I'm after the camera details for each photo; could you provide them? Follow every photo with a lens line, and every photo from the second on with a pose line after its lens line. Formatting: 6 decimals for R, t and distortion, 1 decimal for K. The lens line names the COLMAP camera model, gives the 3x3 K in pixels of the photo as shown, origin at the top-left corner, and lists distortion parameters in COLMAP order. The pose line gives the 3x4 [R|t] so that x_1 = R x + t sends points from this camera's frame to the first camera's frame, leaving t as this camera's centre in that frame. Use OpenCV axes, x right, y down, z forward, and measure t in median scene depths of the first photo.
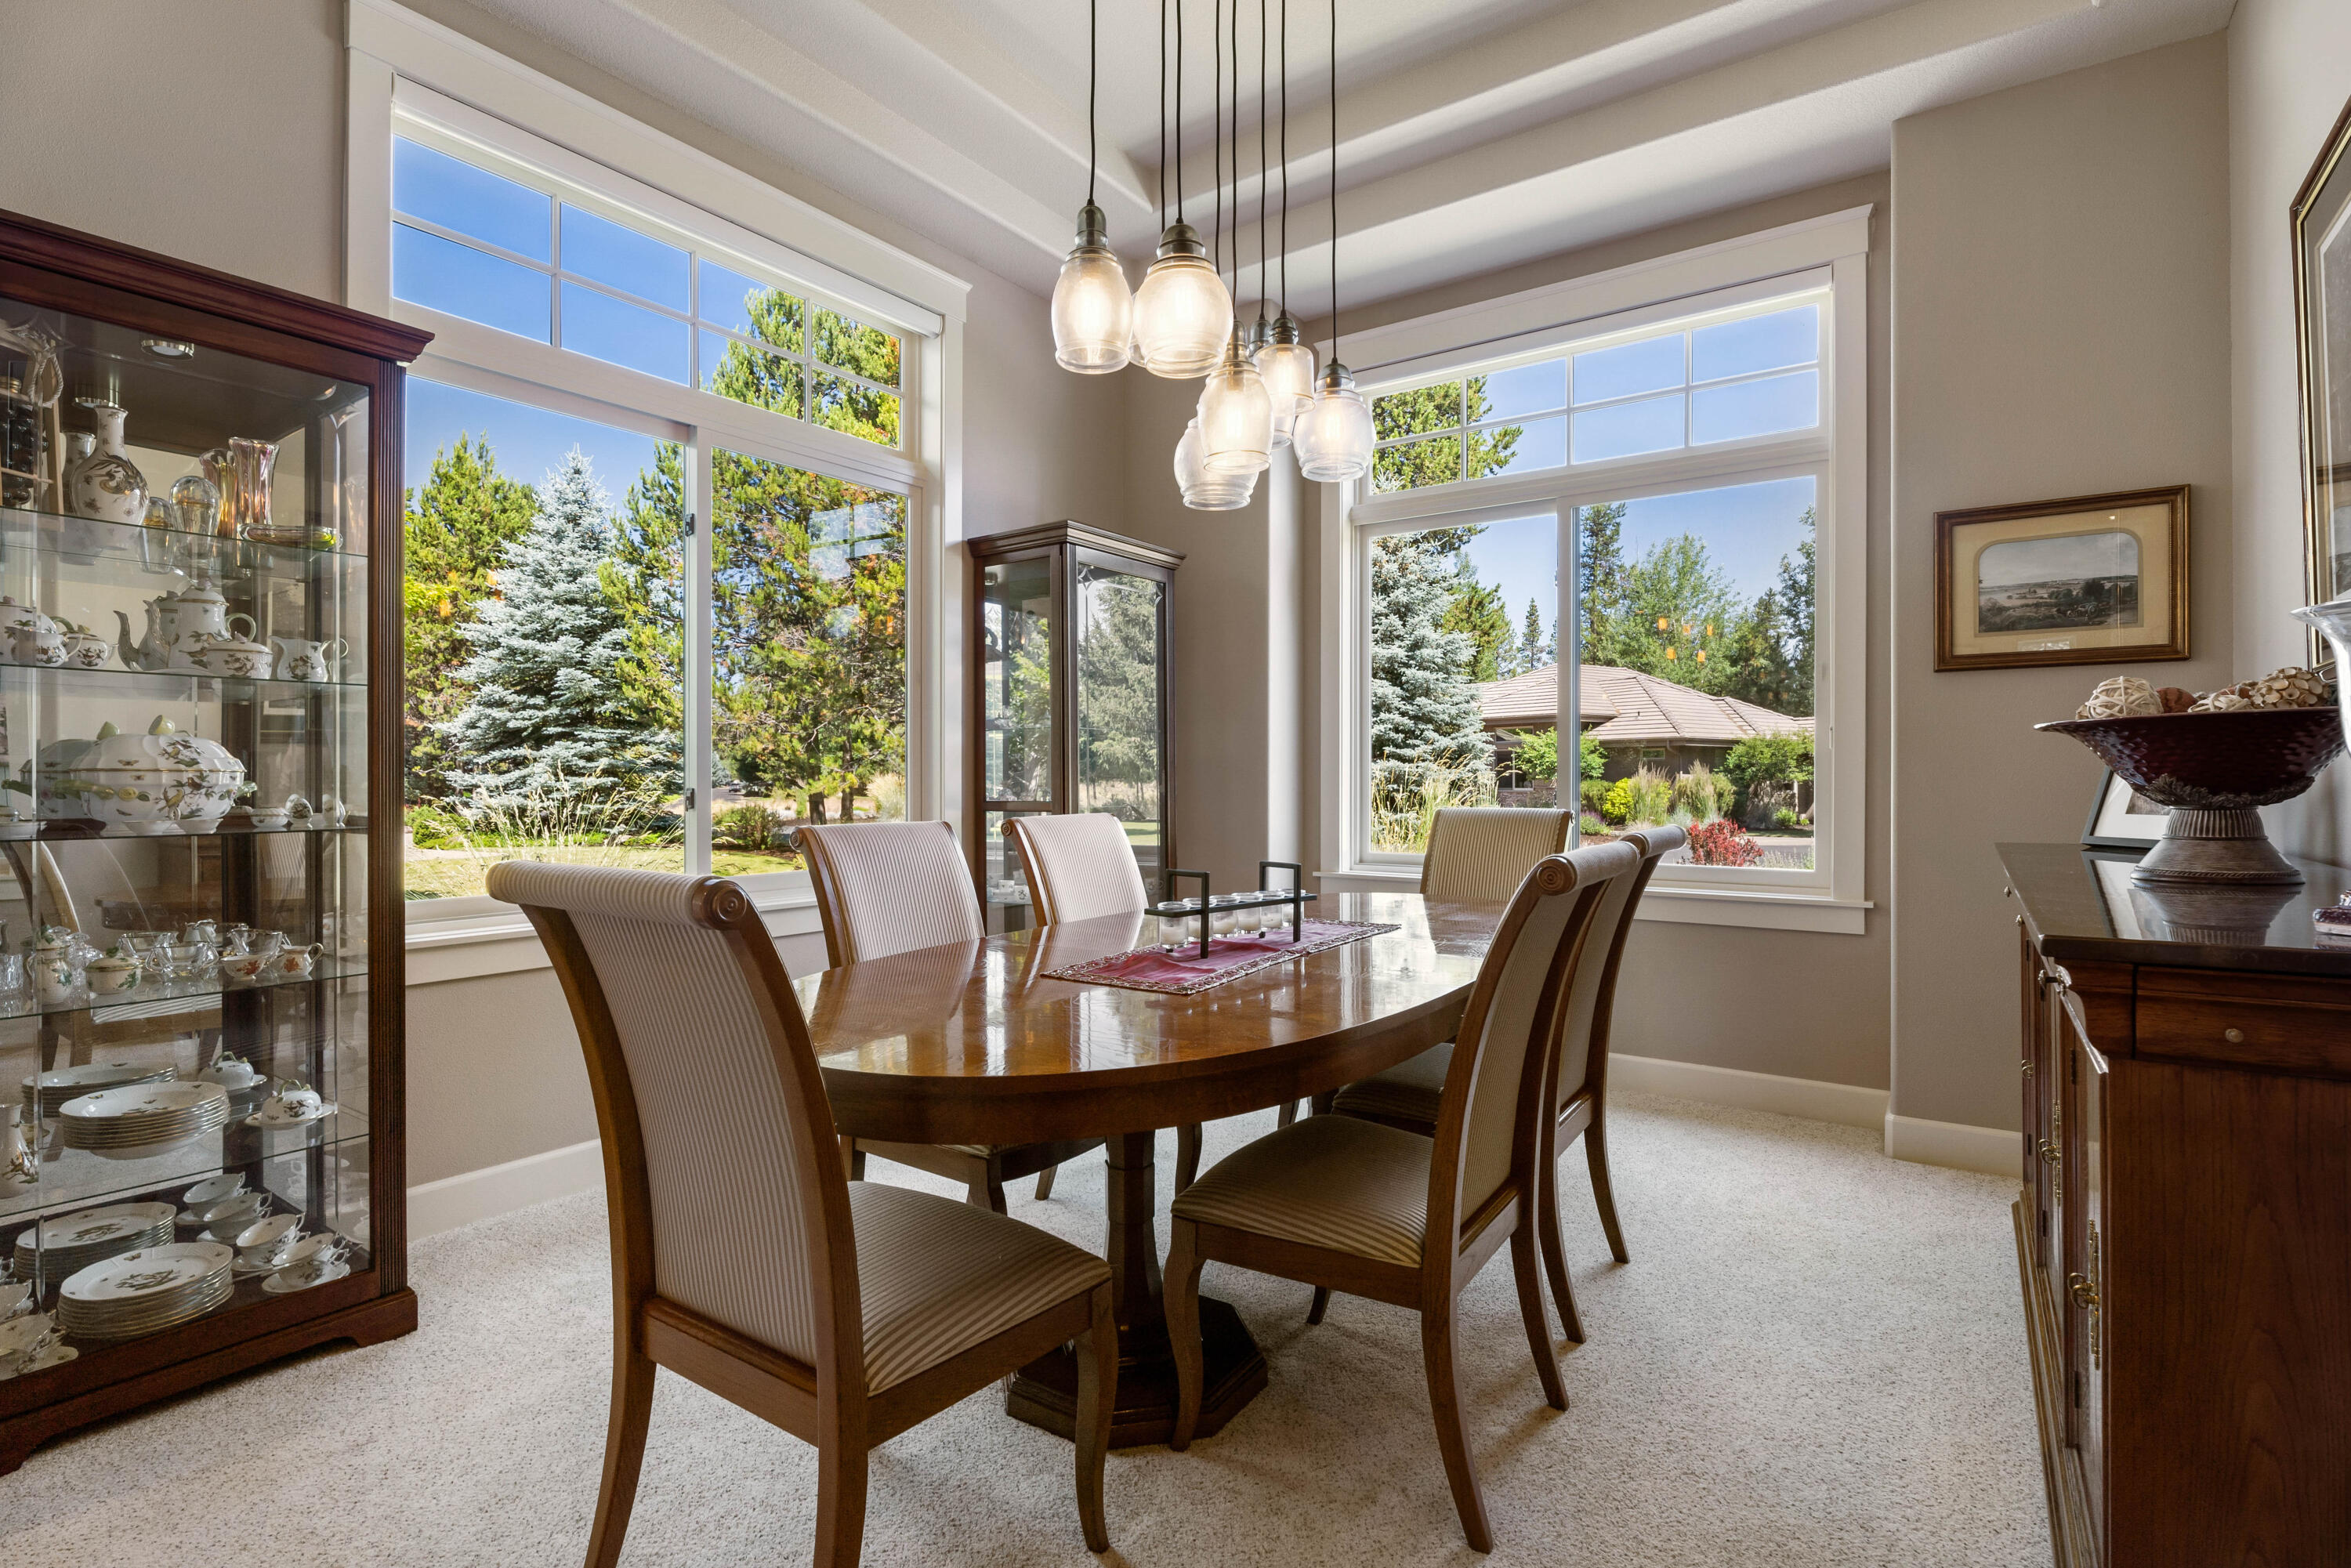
lens RADIAL K [[1137.6, 0, 1168.3], [0, 1137.6, 774.3], [0, 0, 1]] dist [-0.000064, 0.000071]
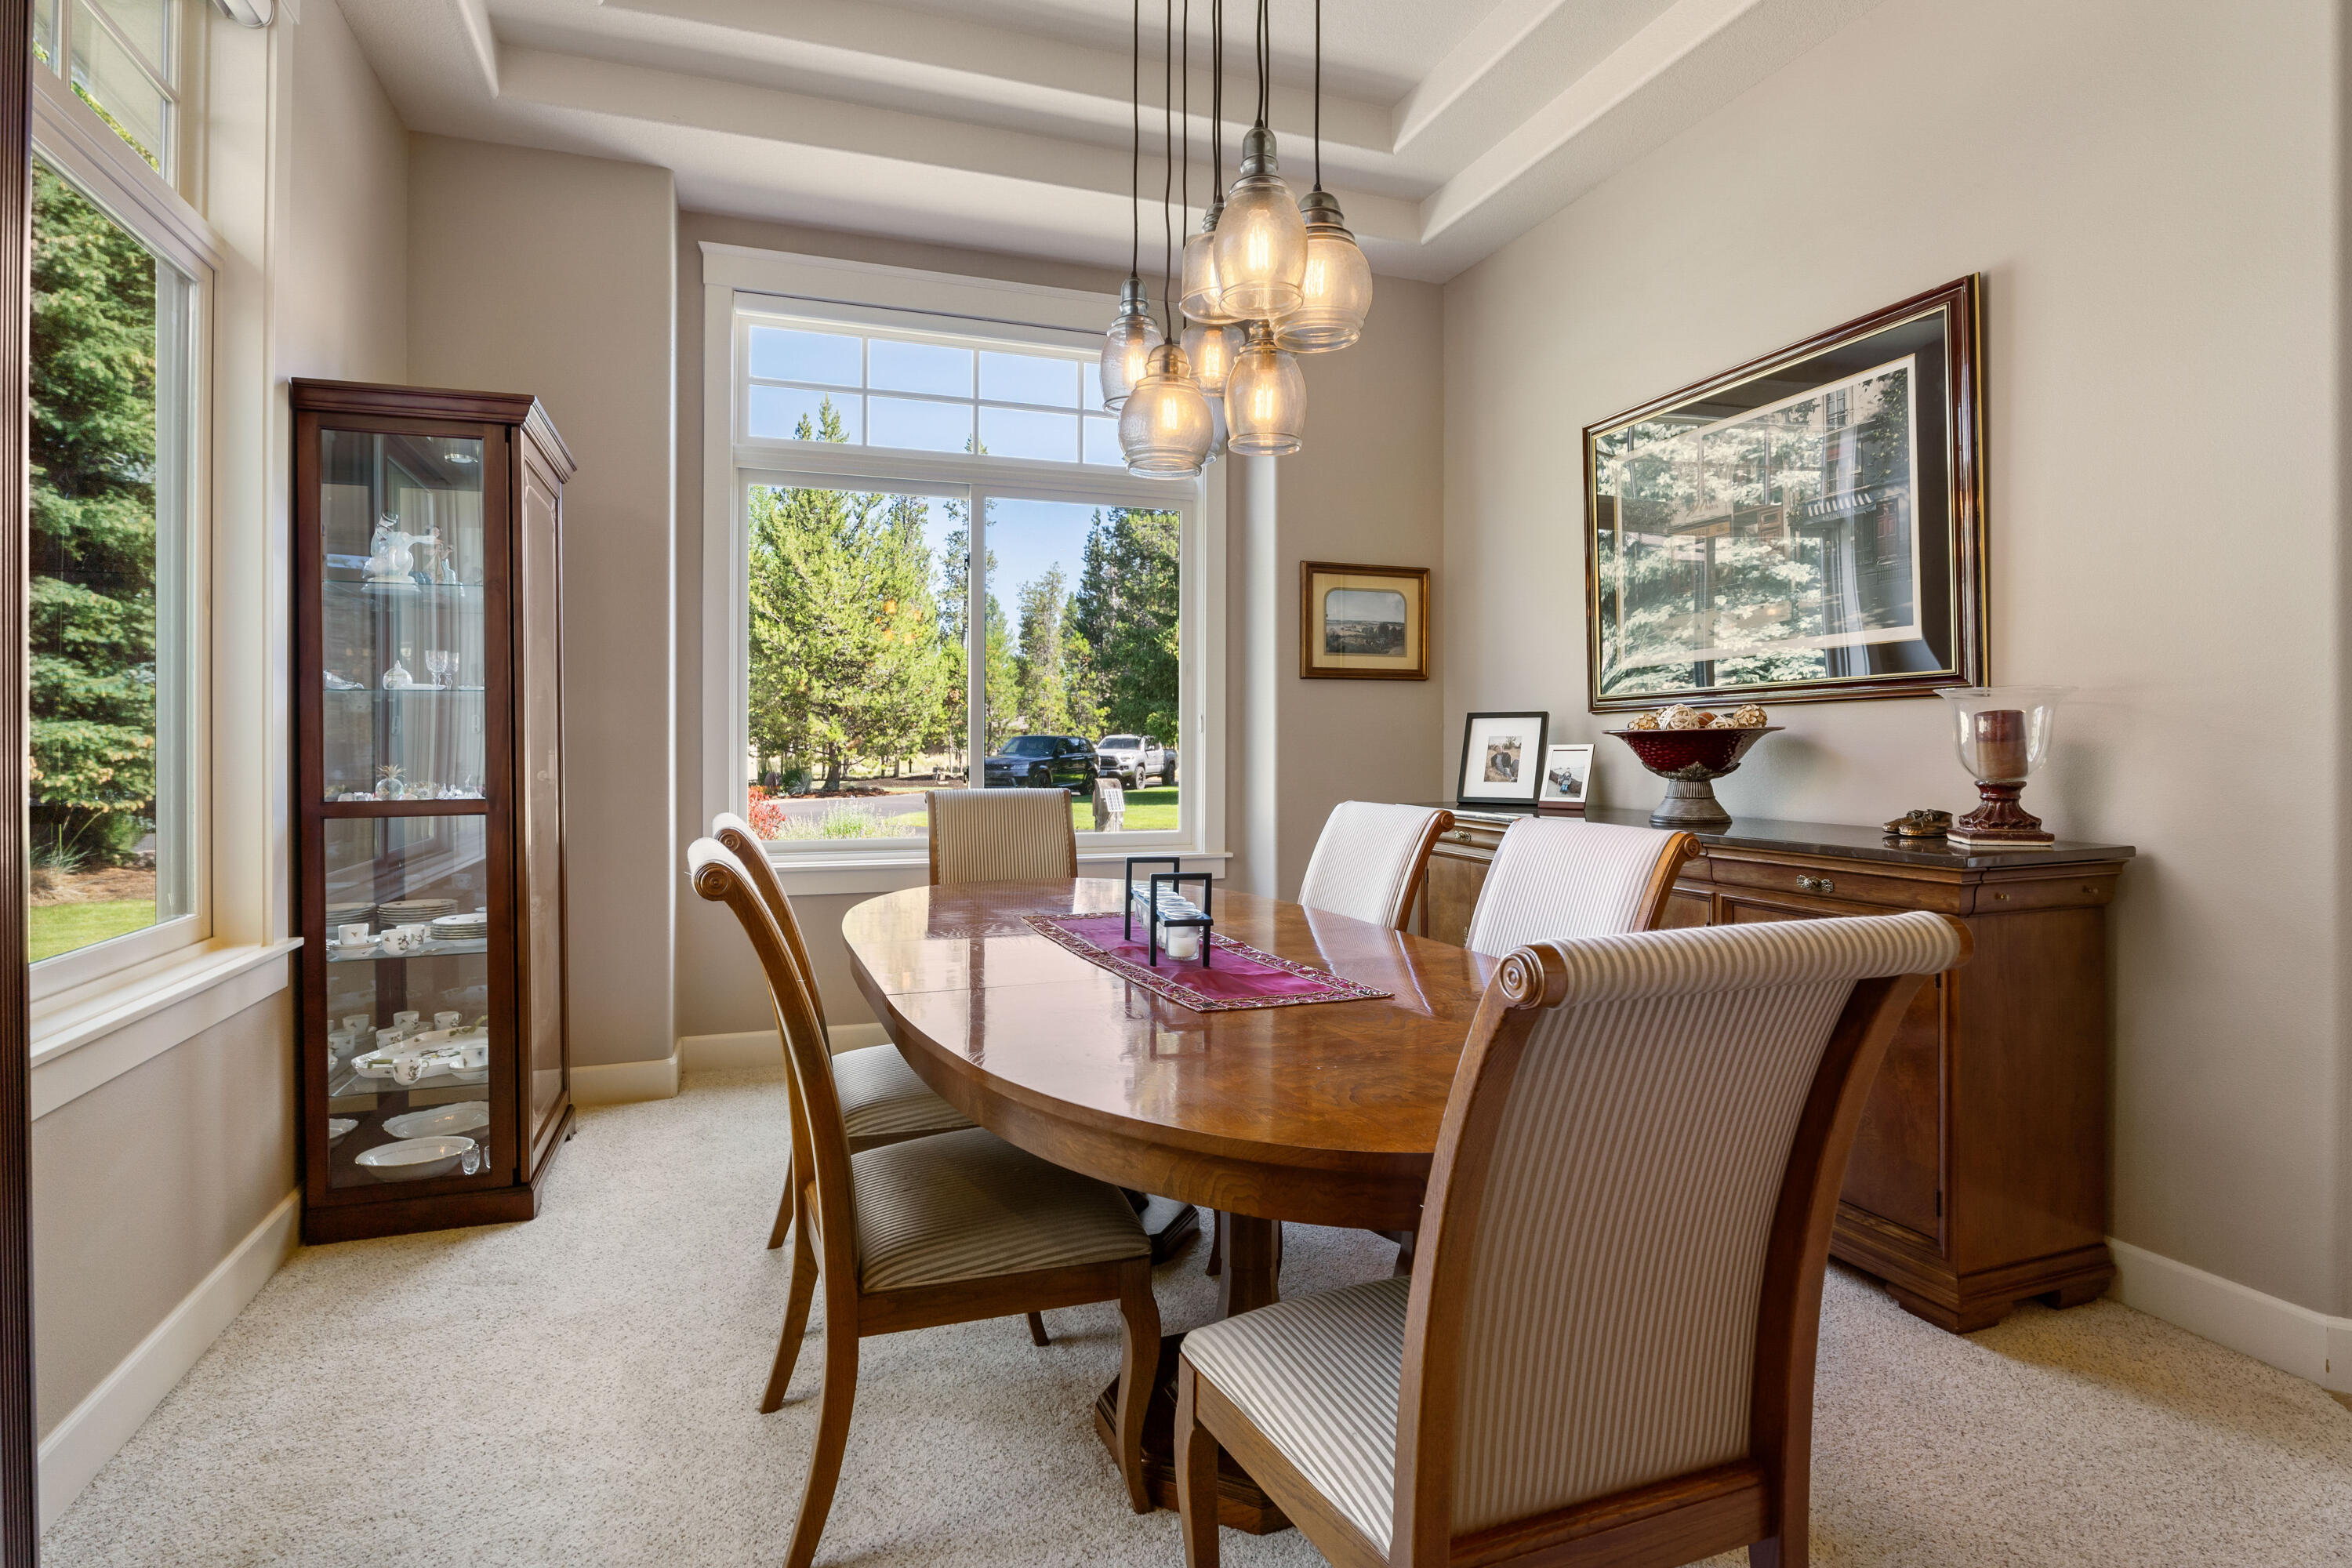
lens RADIAL K [[1118.5, 0, 1119.9], [0, 1118.5, 743.5], [0, 0, 1]] dist [0.000749, -0.000100]
pose [[0.598768, -0.002425, 0.800919, -0.527466], [-0.000586, 0.999994, 0.003466, -0.017940], [-0.800922, -0.002545, 0.598763, 0.383455]]
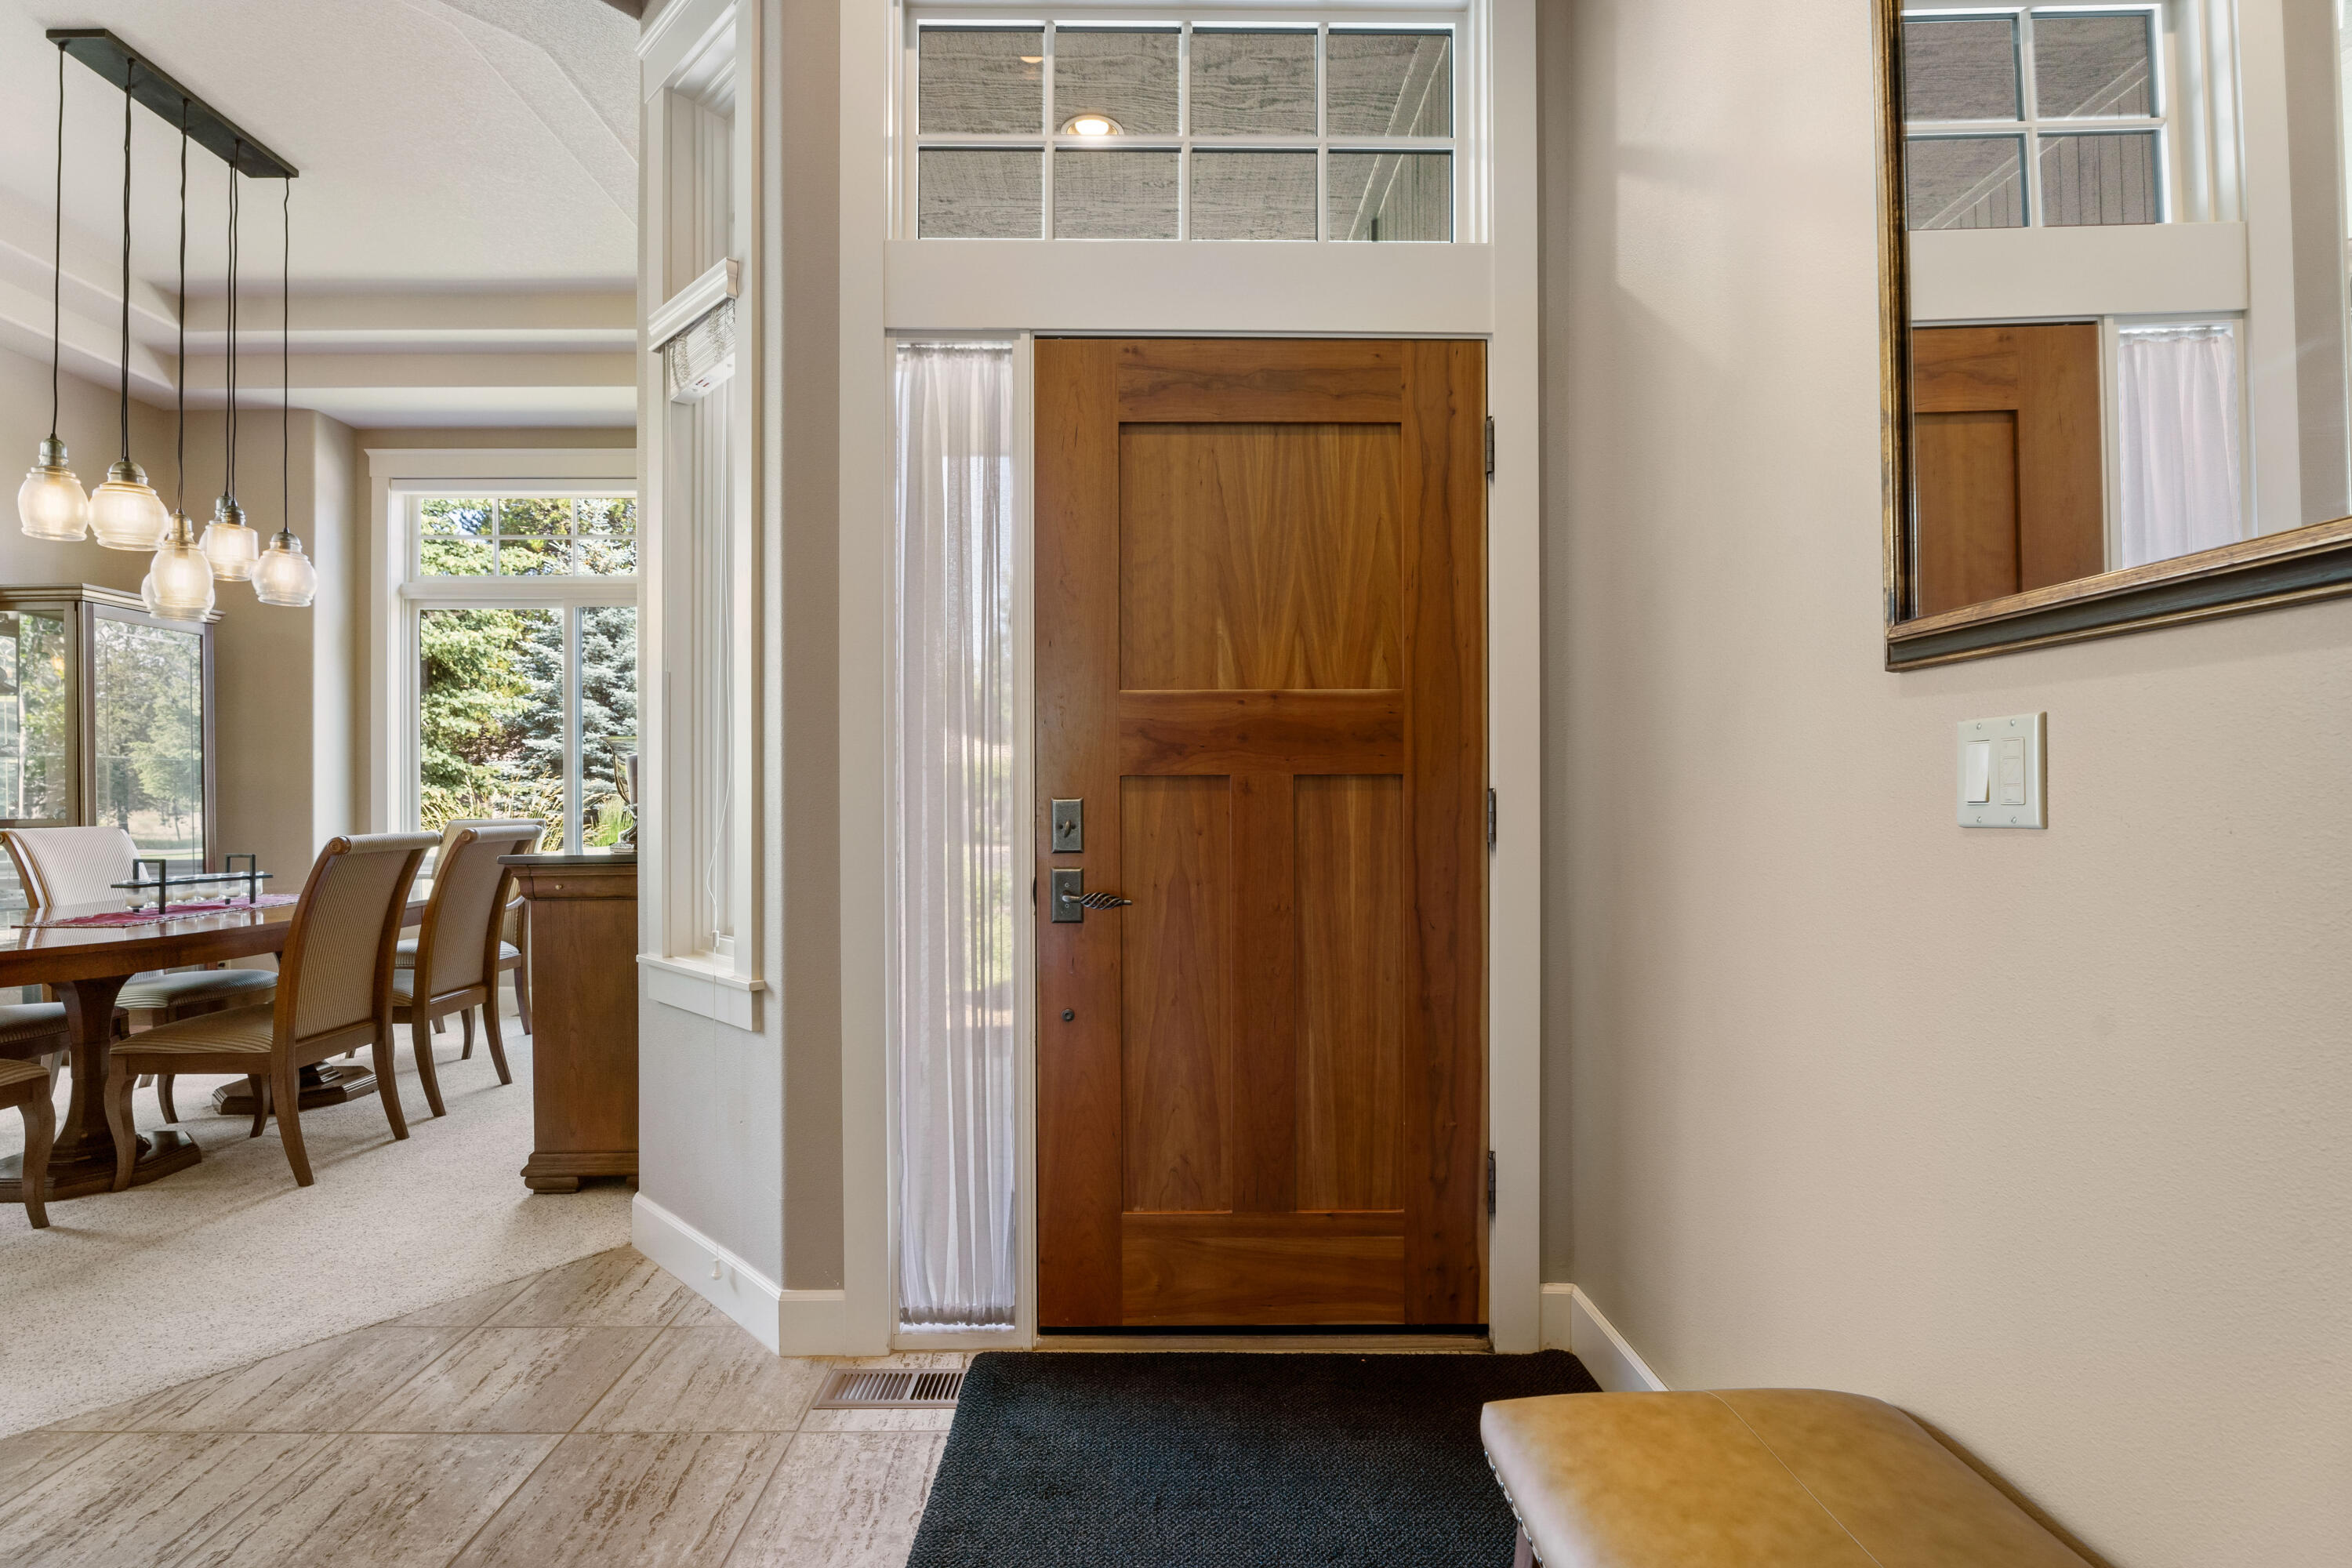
lens RADIAL K [[1122.5, 0, 1161.1], [0, 1122.5, 794.0], [0, 0, 1]] dist [-0.004945, -0.000641]
pose [[0.812571, -0.001996, 0.582859, 0.178170], [0.001511, 0.999998, 0.001317, -0.002014], [-0.582861, -0.000189, 0.812572, -0.738750]]
